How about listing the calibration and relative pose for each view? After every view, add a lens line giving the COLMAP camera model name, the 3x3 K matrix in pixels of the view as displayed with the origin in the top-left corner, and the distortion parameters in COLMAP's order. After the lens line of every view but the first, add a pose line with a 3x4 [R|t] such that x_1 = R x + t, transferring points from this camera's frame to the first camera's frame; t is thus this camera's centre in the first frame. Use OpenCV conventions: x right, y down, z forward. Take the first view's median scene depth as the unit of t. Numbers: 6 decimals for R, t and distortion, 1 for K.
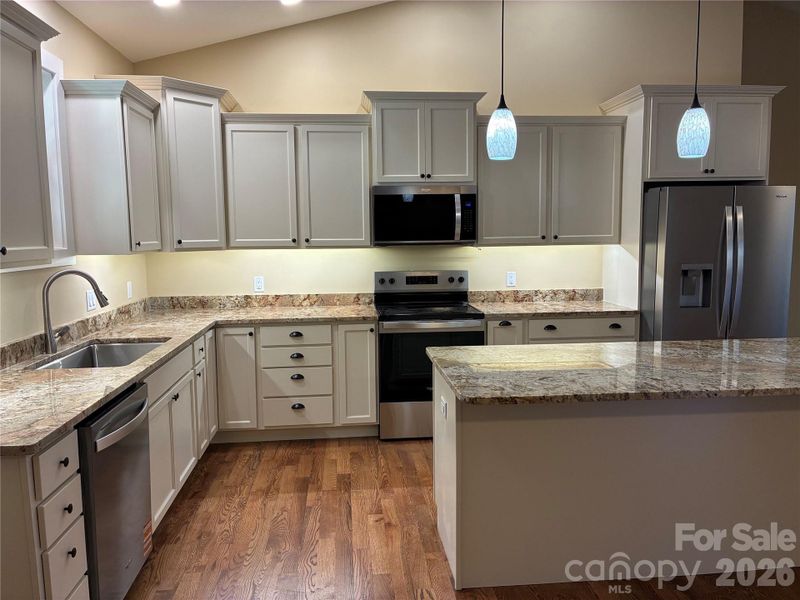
lens RADIAL K [[594.5, 0, 400.0], [0, 594.5, 300.0], [0, 0, 1]] dist [0.074775, -0.093787]
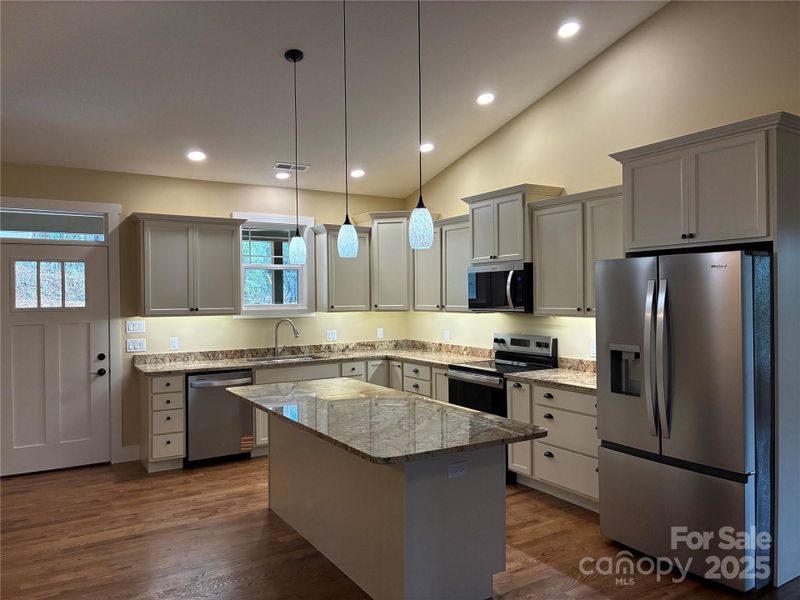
lens RADIAL K [[594.5, 0, 400.0], [0, 594.5, 300.0], [0, 0, 1]] dist [0.074775, -0.093787]
pose [[0.449146, 0.014926, -0.893334, 1.043243], [-0.097176, 0.994745, -0.032238, -0.059808], [0.888158, 0.101290, 0.448236, 0.280114]]
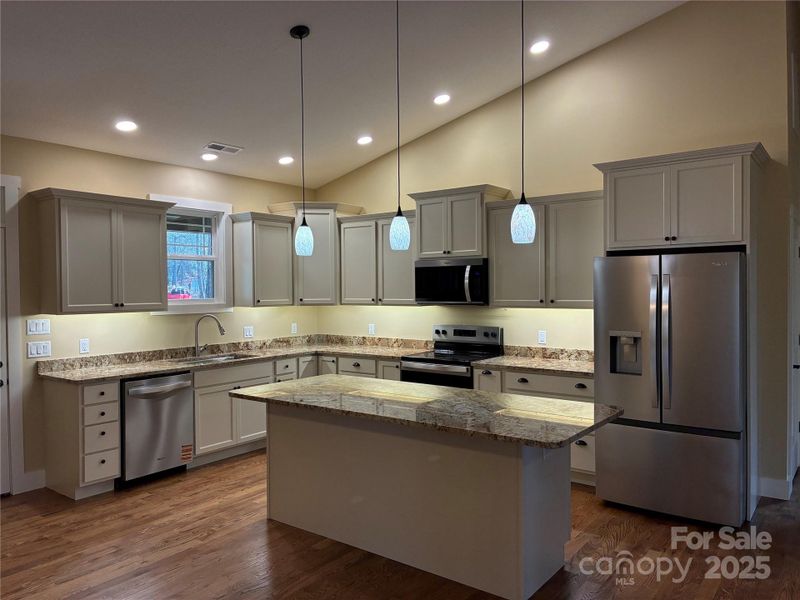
lens RADIAL K [[594.5, 0, 400.0], [0, 594.5, 300.0], [0, 0, 1]] dist [0.074775, -0.093787]
pose [[0.741929, 0.019554, -0.670193, 0.820719], [-0.075902, 0.995599, -0.054977, -0.025535], [0.666168, 0.091658, 0.740148, -0.011890]]
